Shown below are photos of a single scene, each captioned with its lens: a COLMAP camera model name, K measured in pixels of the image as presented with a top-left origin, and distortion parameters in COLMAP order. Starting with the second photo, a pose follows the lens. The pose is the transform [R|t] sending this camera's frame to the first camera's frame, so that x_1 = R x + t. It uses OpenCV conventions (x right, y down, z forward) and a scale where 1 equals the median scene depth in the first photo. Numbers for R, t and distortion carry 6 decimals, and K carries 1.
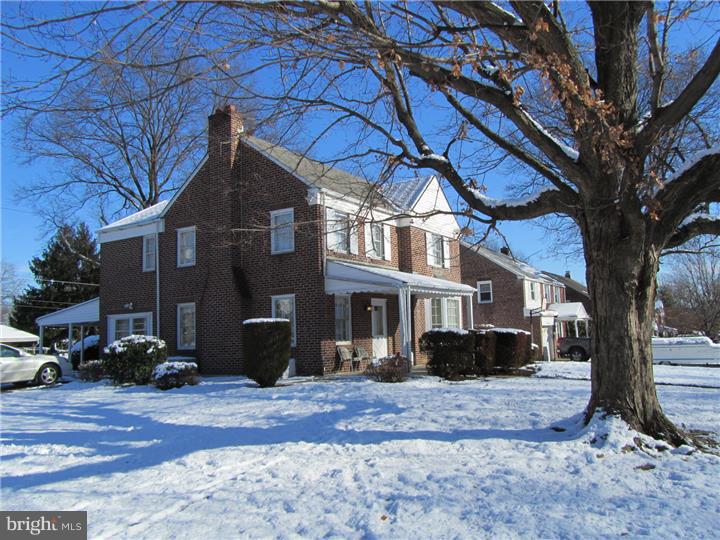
lens RADIAL K [[578.7, 0, 360.0], [0, 578.7, 270.0], [0, 0, 1]] dist [-0.033777, 0.004450]
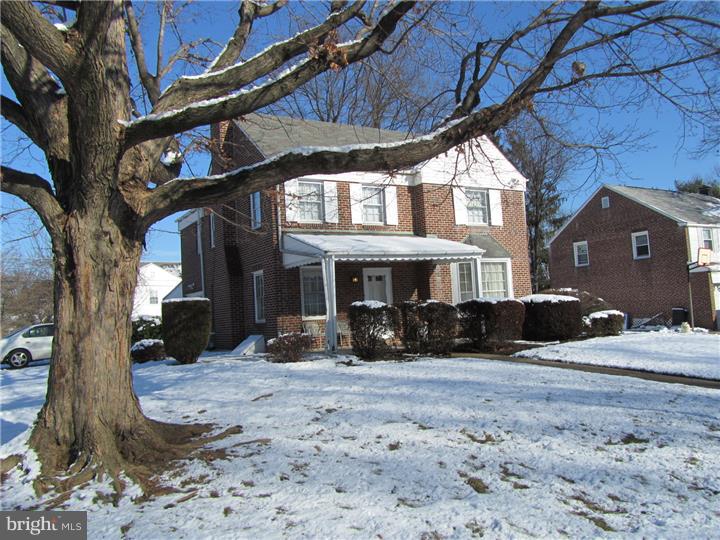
lens RADIAL K [[578.7, 0, 360.0], [0, 578.7, 270.0], [0, 0, 1]] dist [-0.033777, 0.004450]
pose [[0.893484, -0.053518, -0.445895, 0.395818], [0.080726, 0.995841, 0.042233, 0.011413], [0.441780, -0.073730, 0.894089, 0.158168]]
